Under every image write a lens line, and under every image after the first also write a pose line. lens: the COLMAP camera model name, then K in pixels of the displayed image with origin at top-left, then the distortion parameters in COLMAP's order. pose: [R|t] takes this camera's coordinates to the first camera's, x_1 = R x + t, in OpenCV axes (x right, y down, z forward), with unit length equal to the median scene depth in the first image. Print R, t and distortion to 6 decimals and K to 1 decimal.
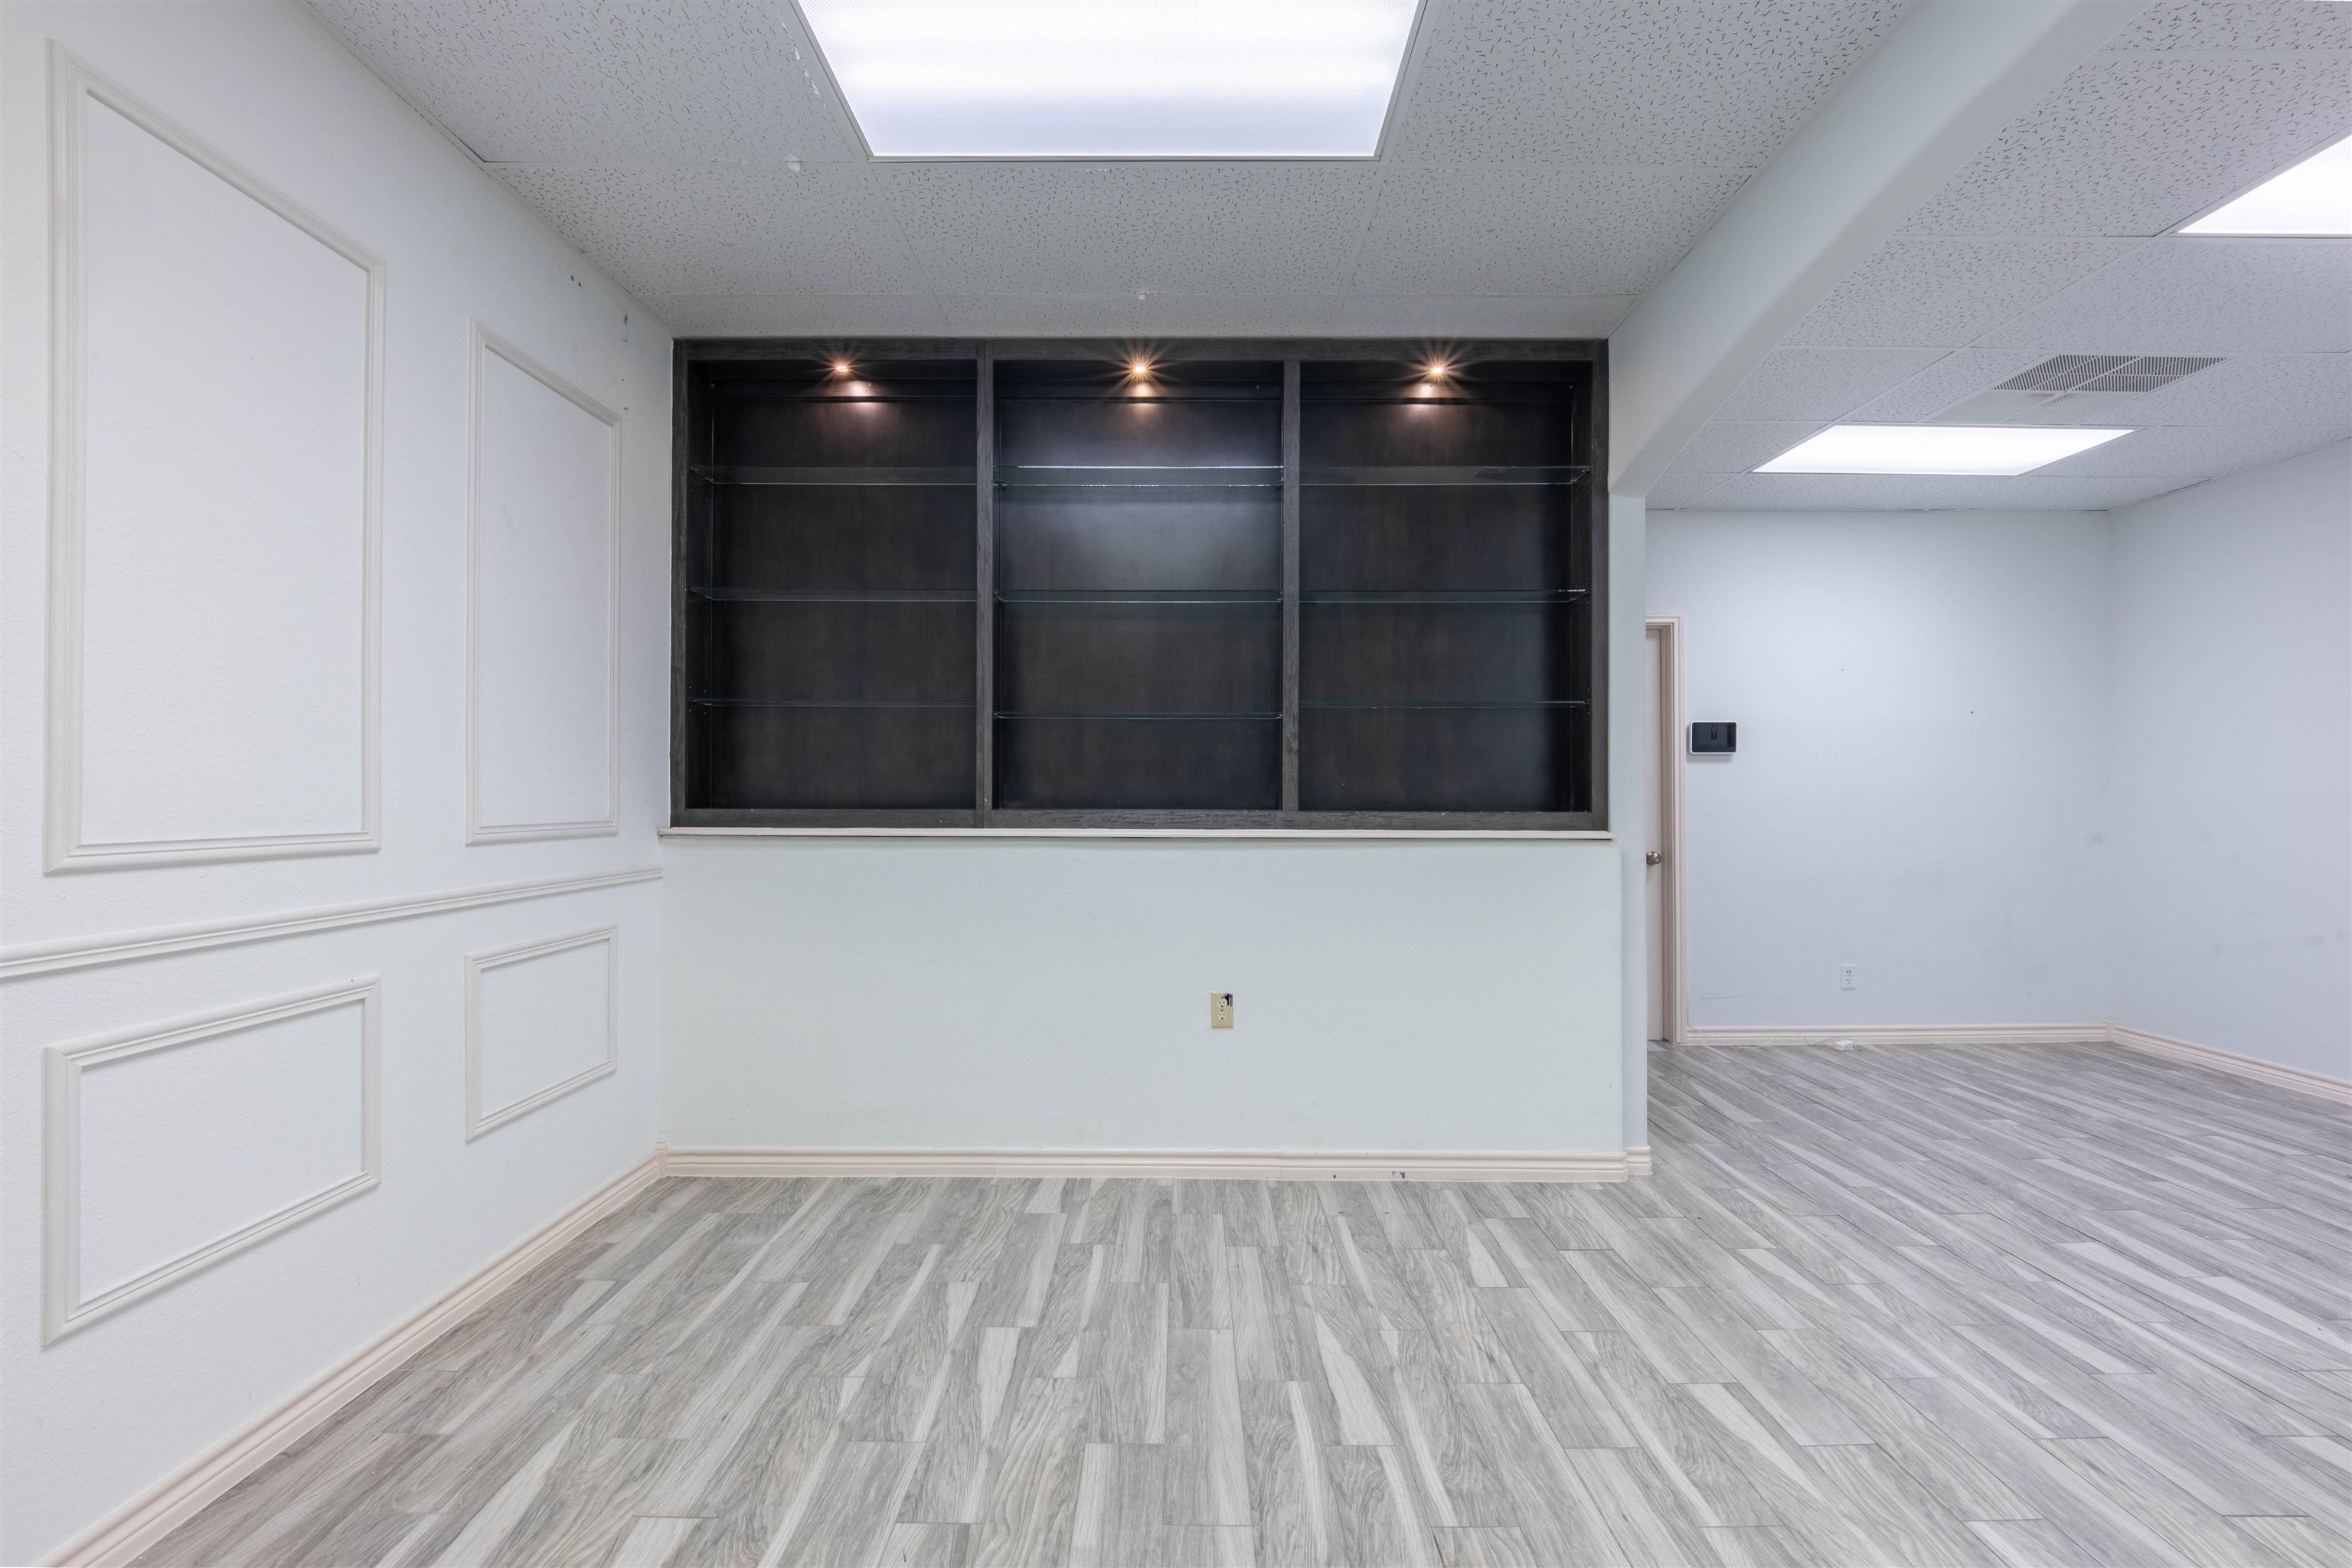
lens RADIAL K [[1008.2, 0, 1175.4], [0, 1008.2, 779.0], [0, 0, 1]] dist [-0.006233, -0.005088]
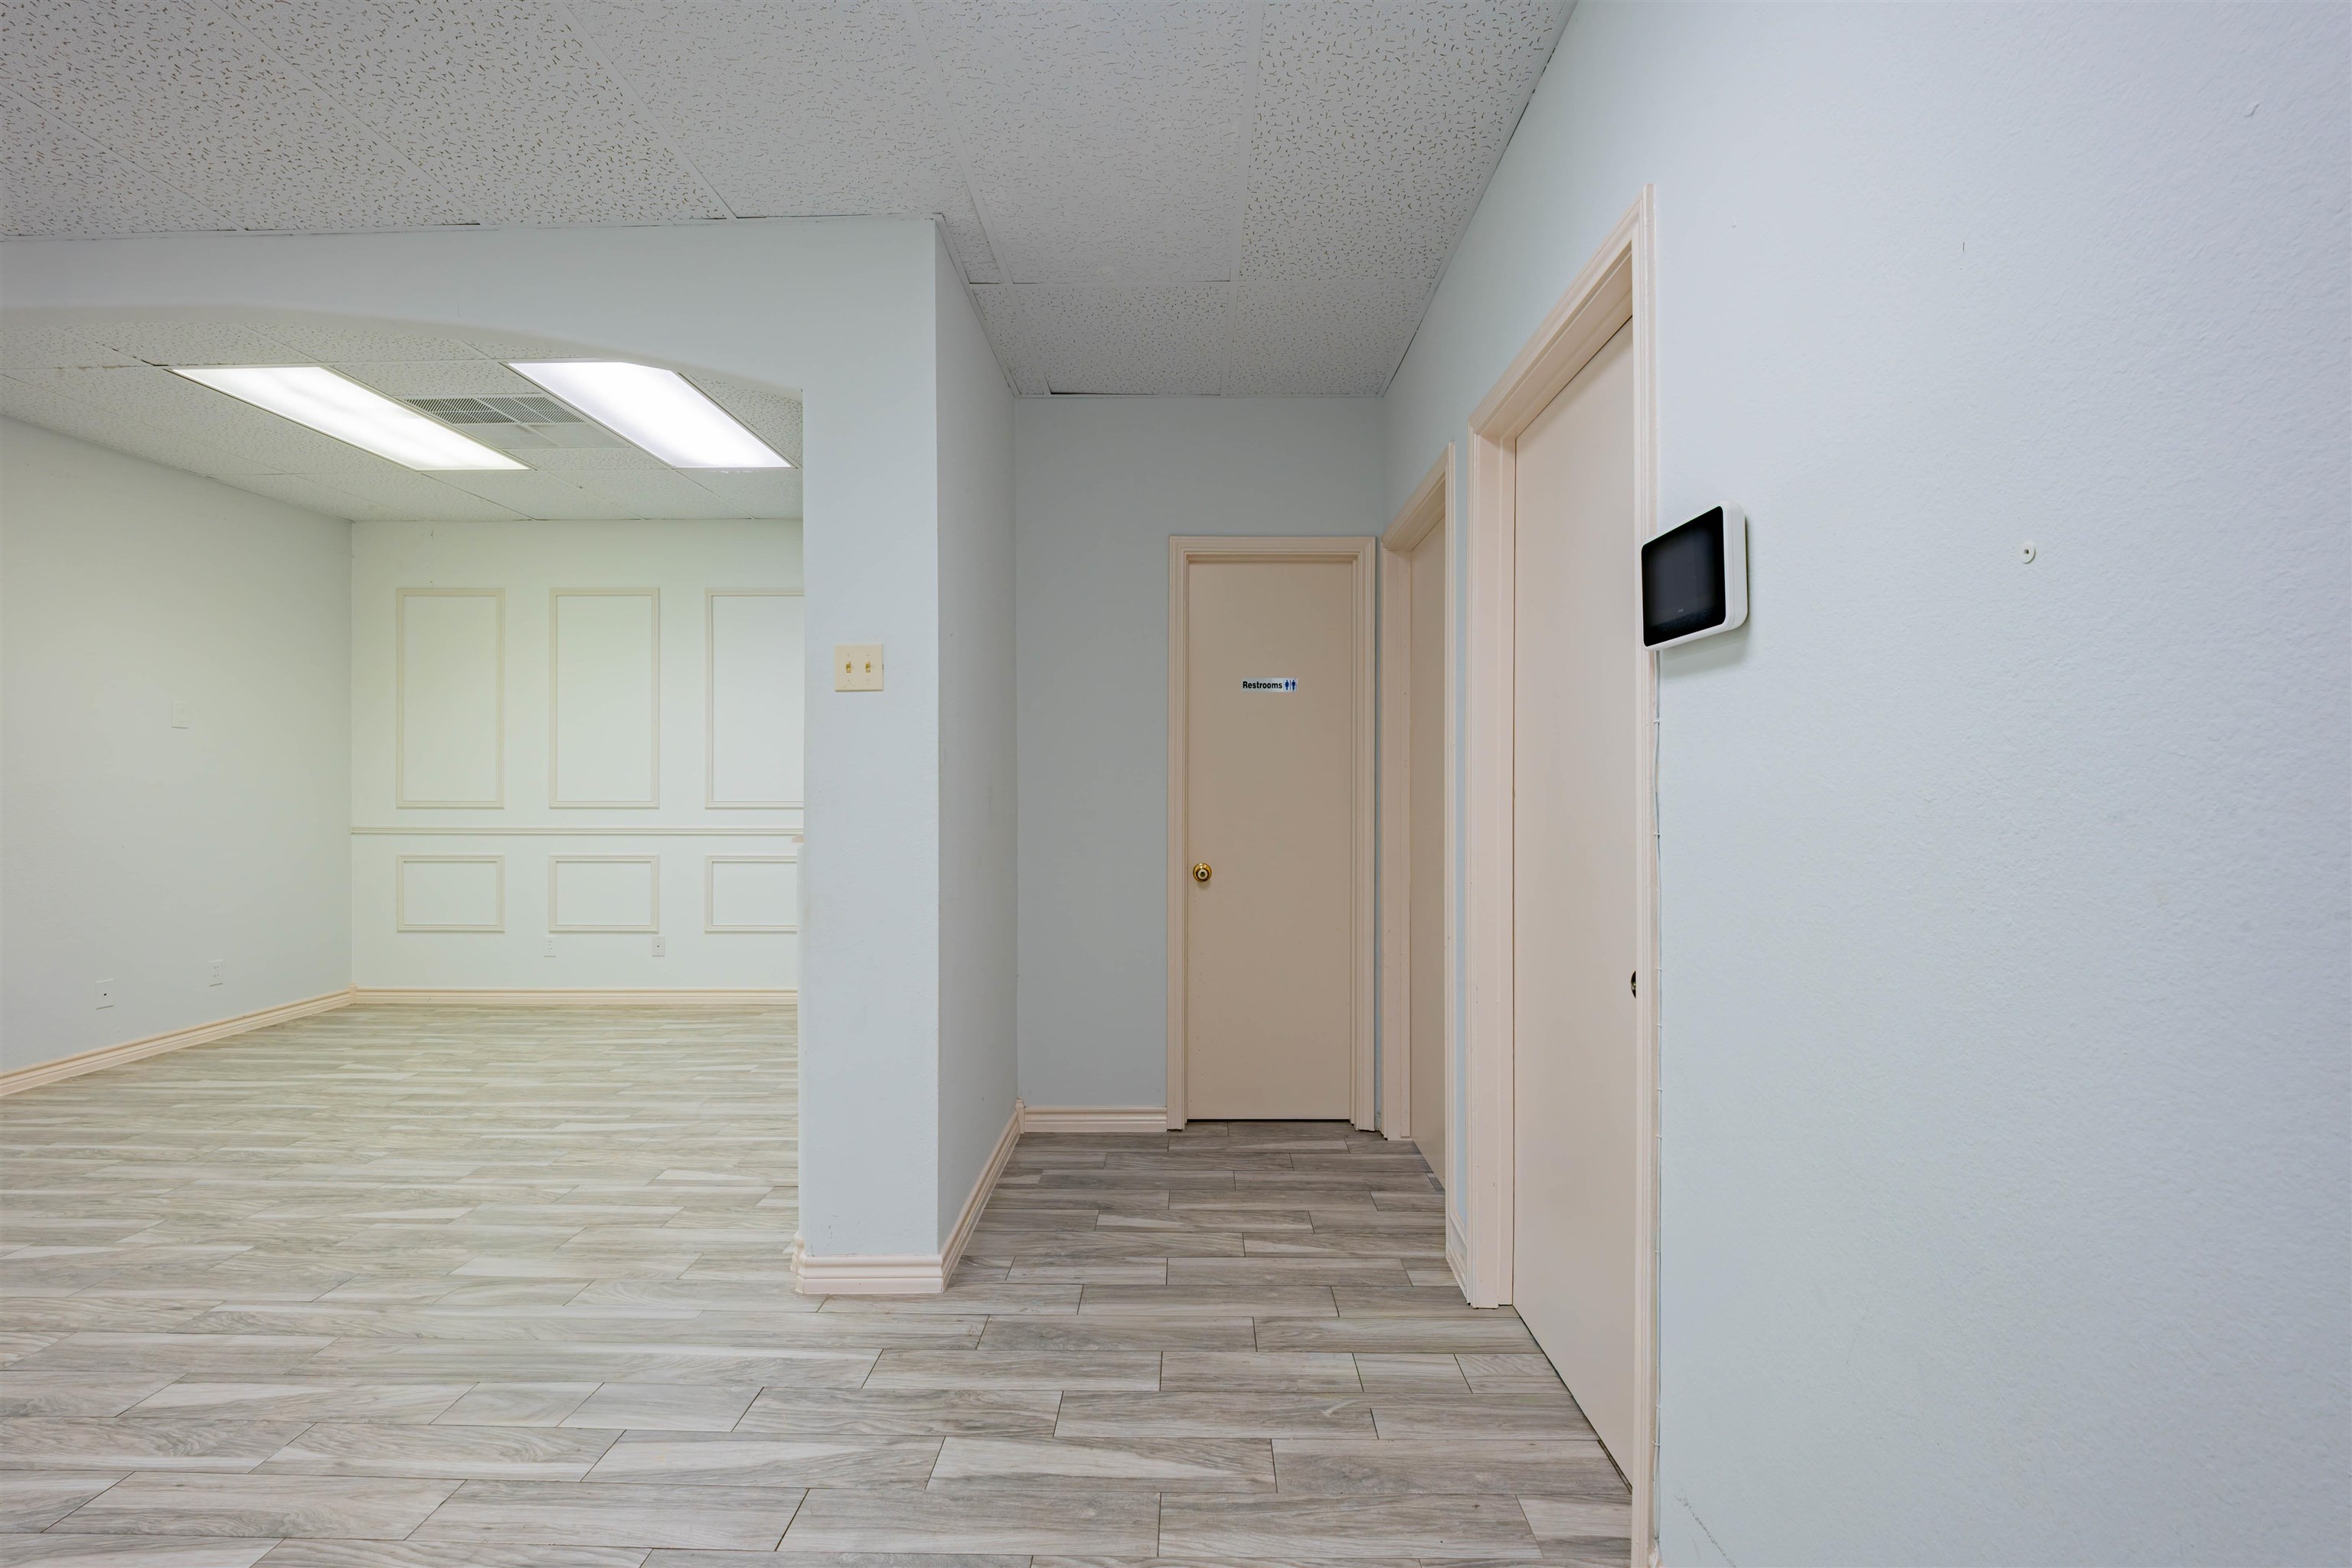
lens RADIAL K [[1008.2, 0, 1167.6], [0, 1008.2, 789.5], [0, 0, 1]] dist [-0.006233, -0.005088]
pose [[-0.017512, 0.002724, -0.999843, 1.456274], [0.012743, 0.999916, 0.002501, 0.020385], [0.999765, -0.012697, -0.017545, 1.541595]]
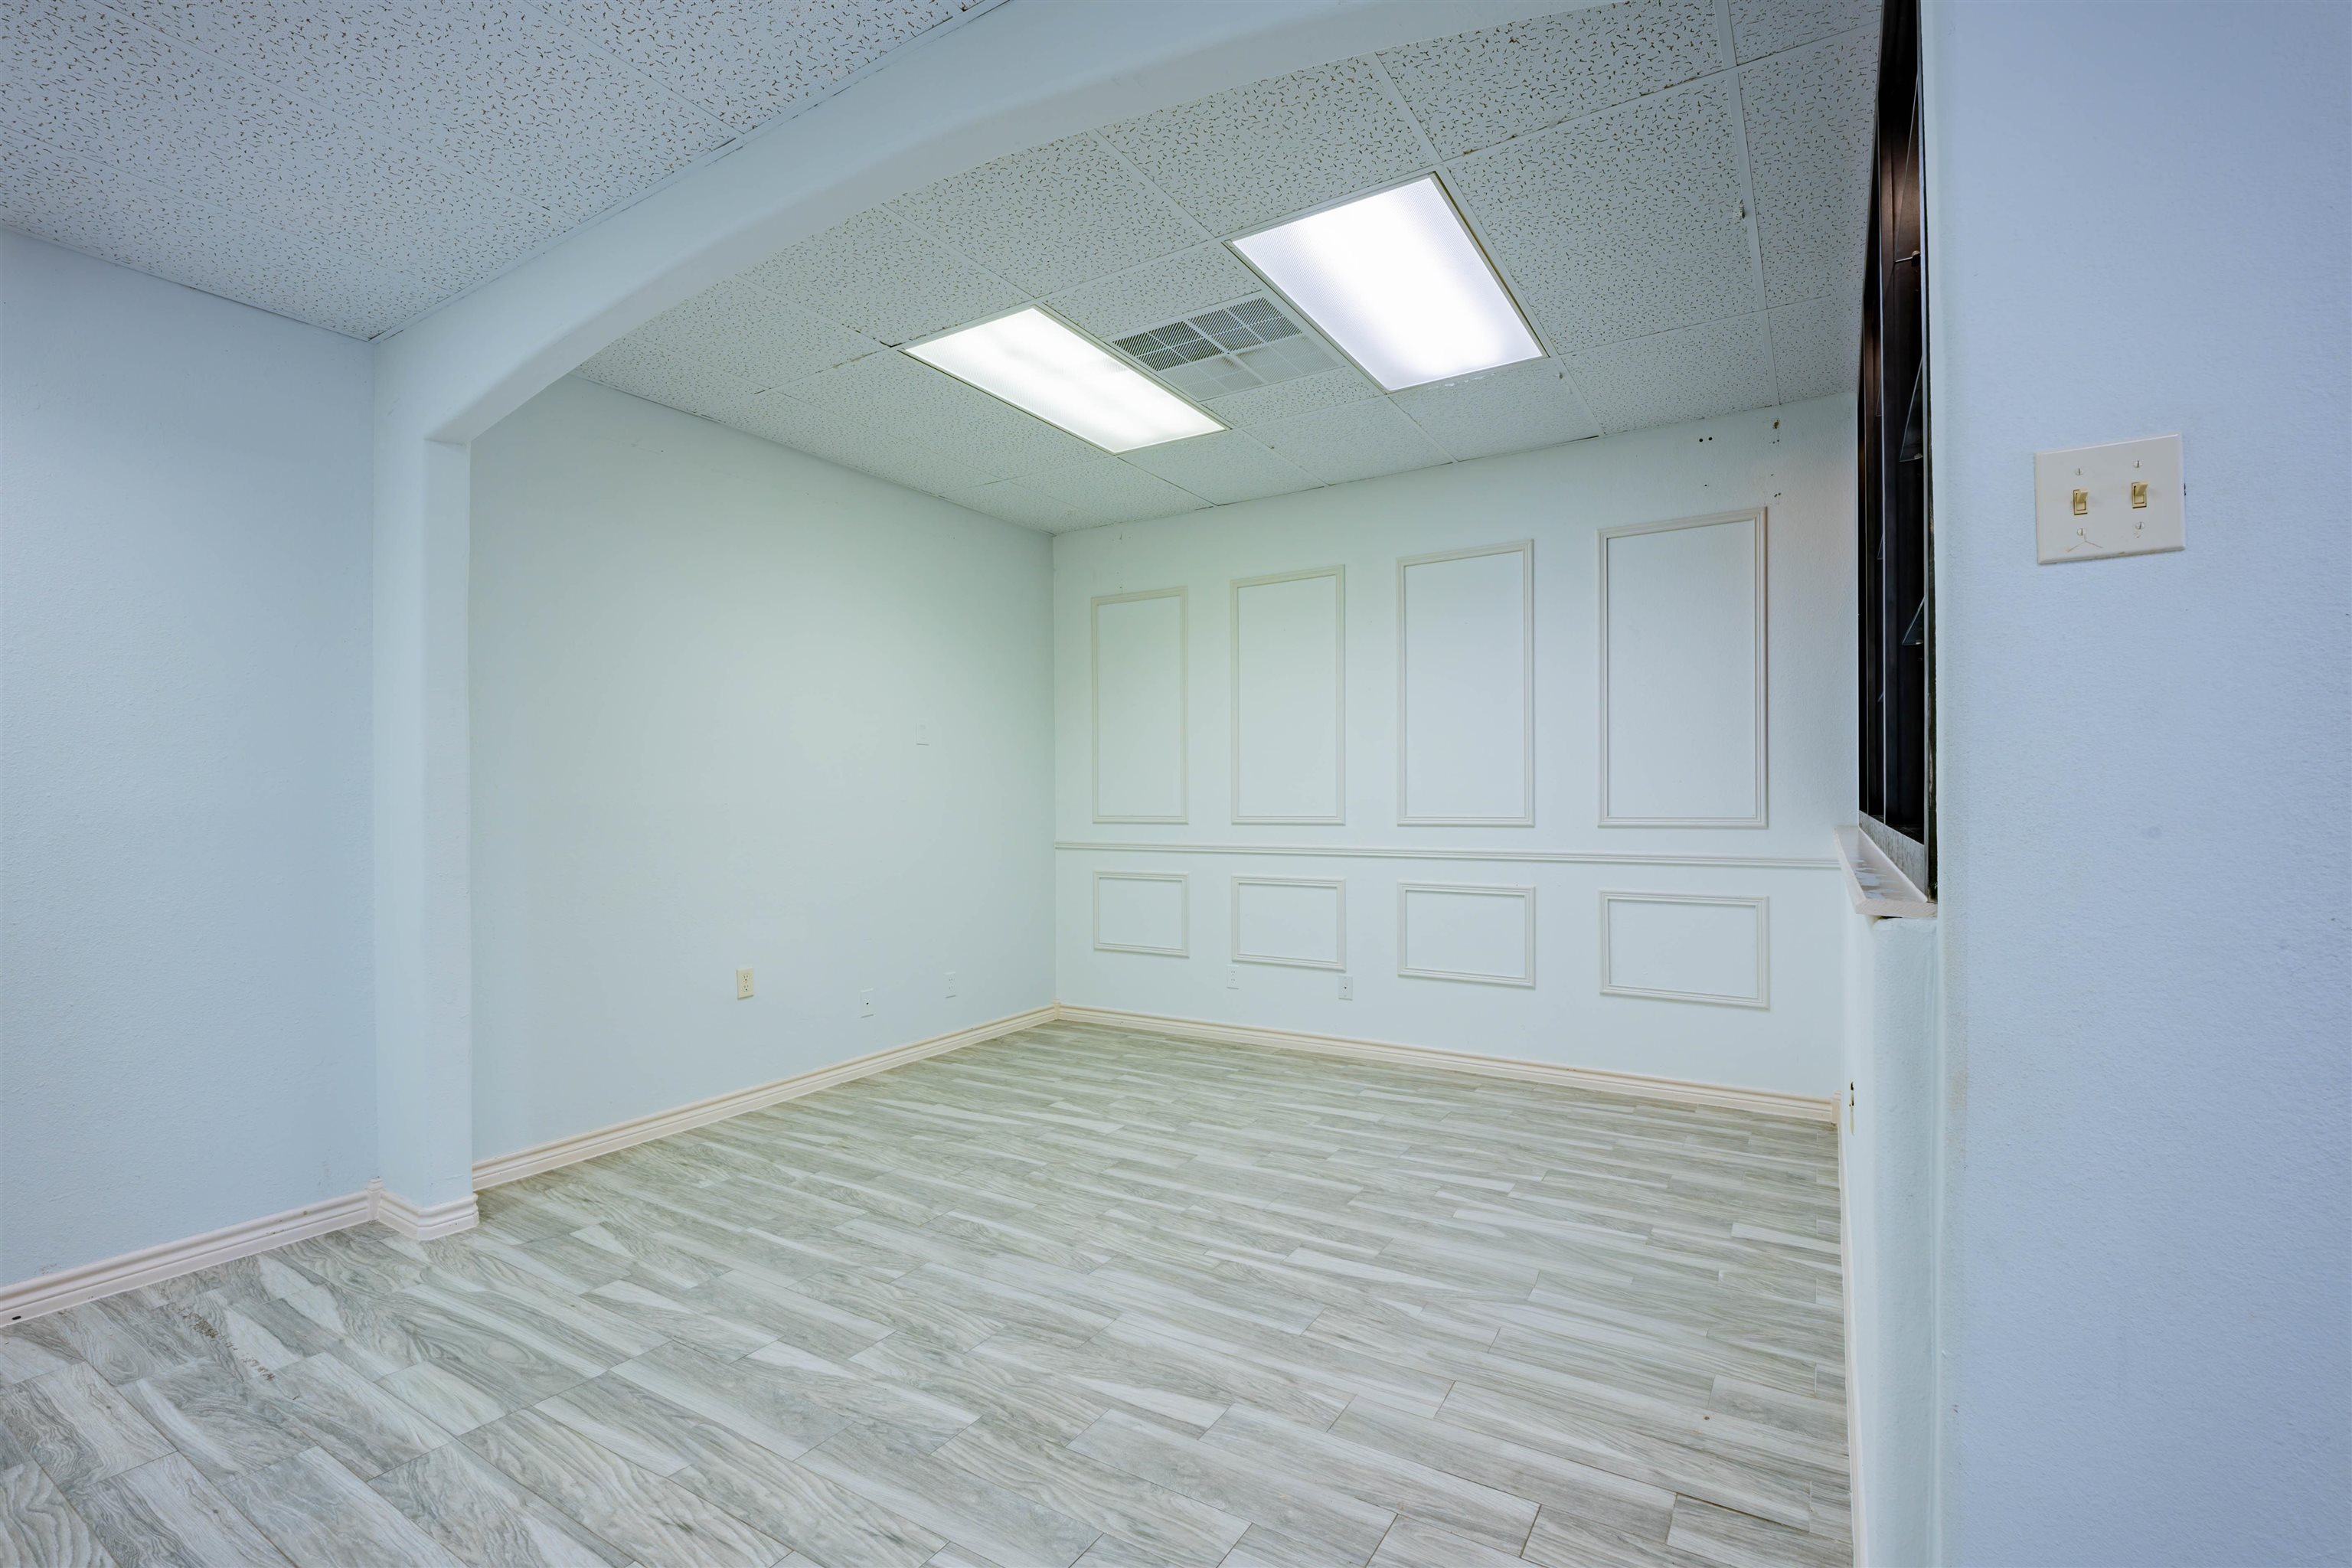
lens RADIAL K [[1008.2, 0, 1200.2], [0, 1008.2, 812.4], [0, 0, 1]] dist [-0.006233, -0.005088]
pose [[-0.516897, 0.011923, -0.855964, 1.036252], [0.016865, 0.999851, 0.003742, 0.016657], [0.855881, -0.012502, -0.517021, 1.145486]]
